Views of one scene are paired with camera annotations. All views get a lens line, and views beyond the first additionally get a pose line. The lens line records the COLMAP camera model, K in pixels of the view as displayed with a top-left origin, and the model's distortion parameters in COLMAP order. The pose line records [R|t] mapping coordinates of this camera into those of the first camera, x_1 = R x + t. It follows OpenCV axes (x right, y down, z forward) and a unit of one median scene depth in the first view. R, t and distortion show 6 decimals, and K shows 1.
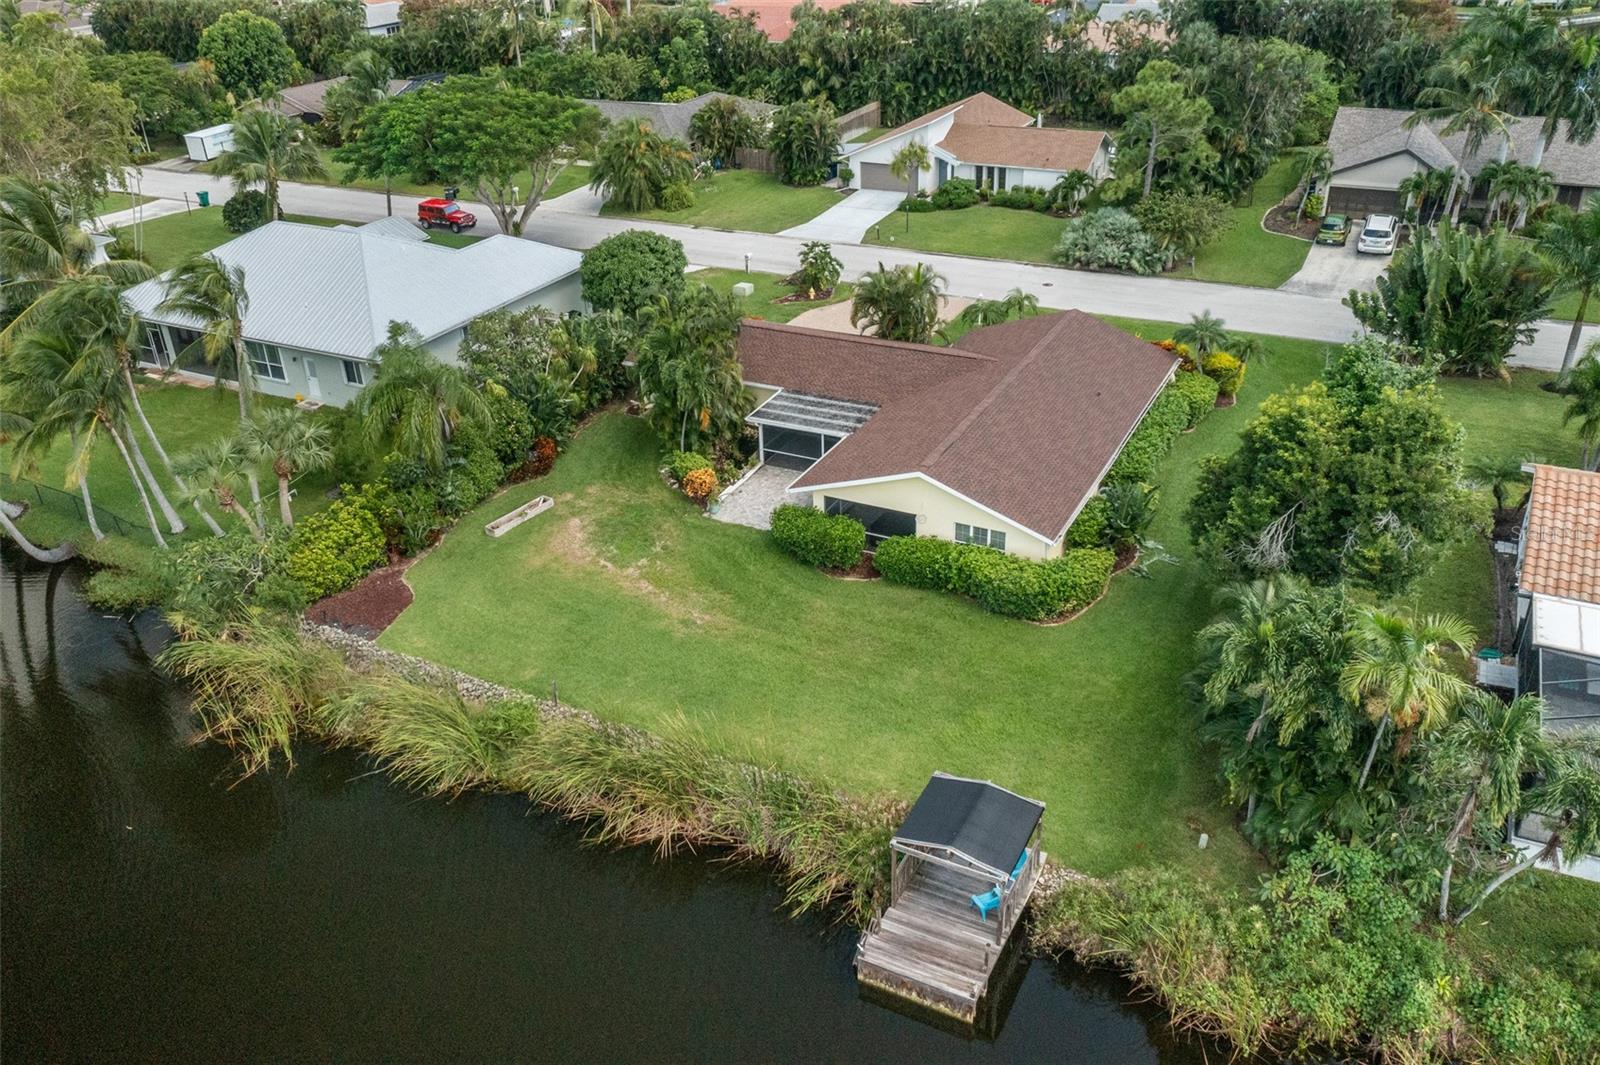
lens RADIAL K [[1270.0, 0, 800.0], [0, 1270.0, 532.5], [0, 0, 1]] dist [-0.008414, -0.003144]
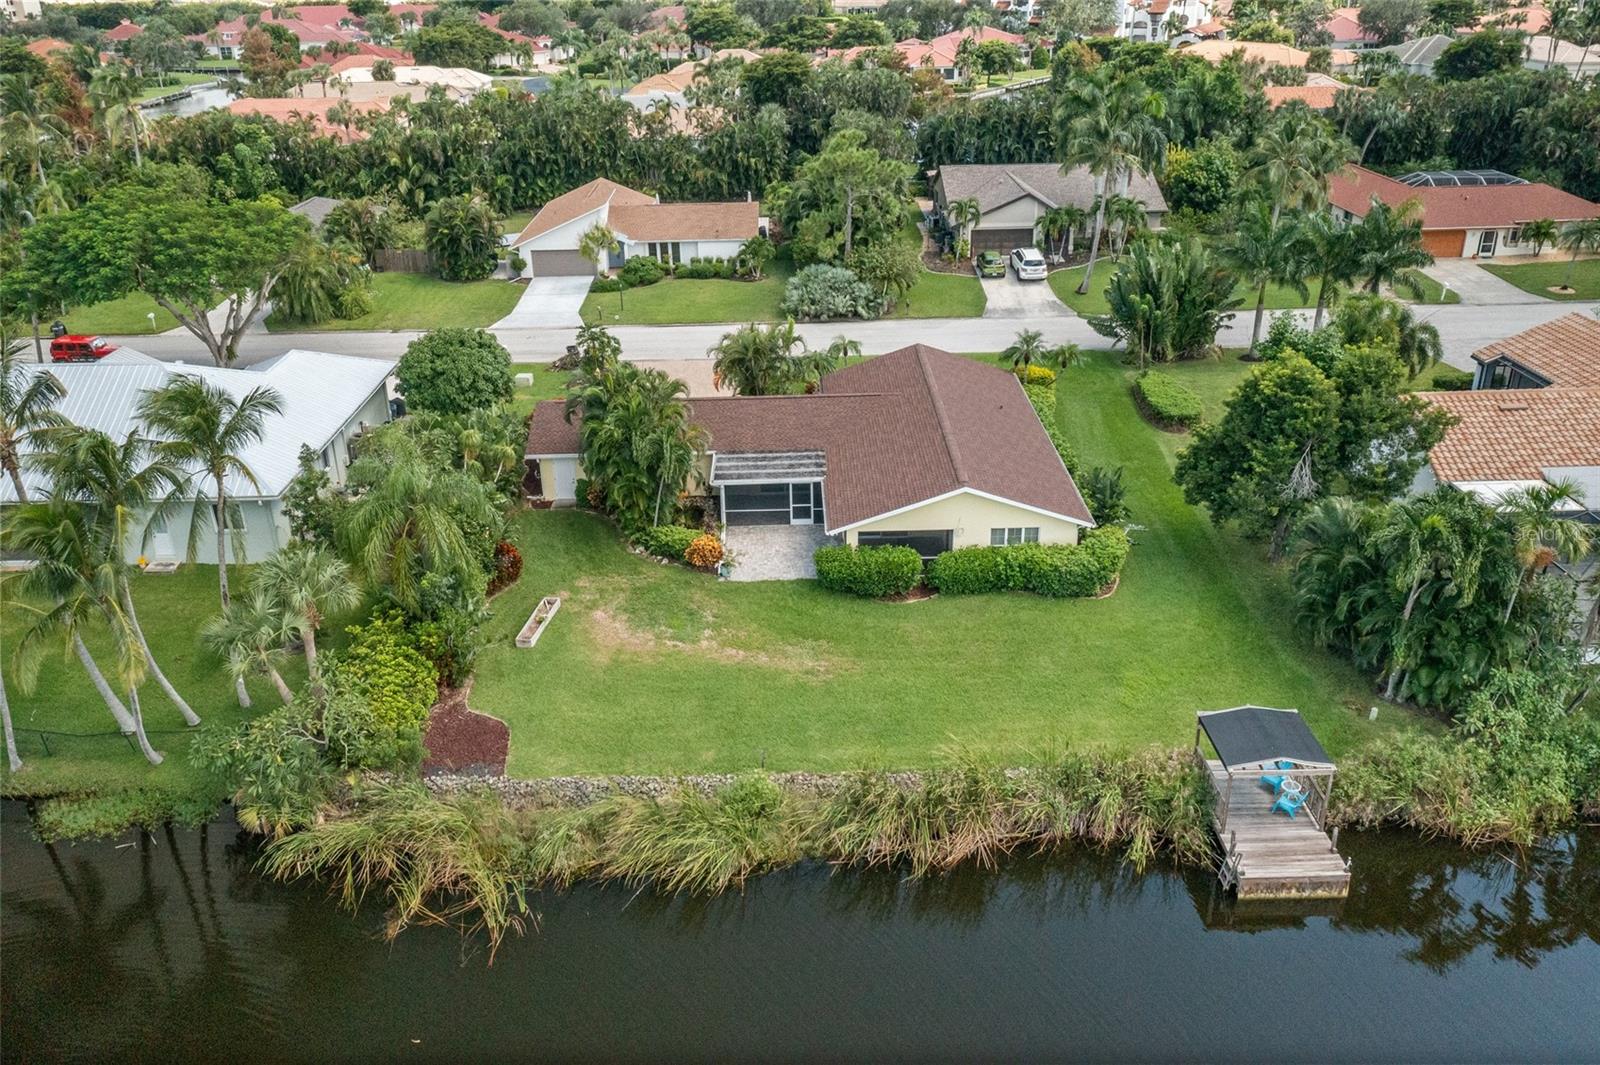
lens RADIAL K [[1276.1, 0, 800.0], [0, 1276.1, 532.5], [0, 0, 1]] dist [-0.008513, 0.011114]
pose [[0.877858, -0.185366, 0.441593, -0.306197], [0.218095, 0.975632, -0.024020, -0.008392], [-0.426380, 0.117395, 0.896894, 0.050226]]
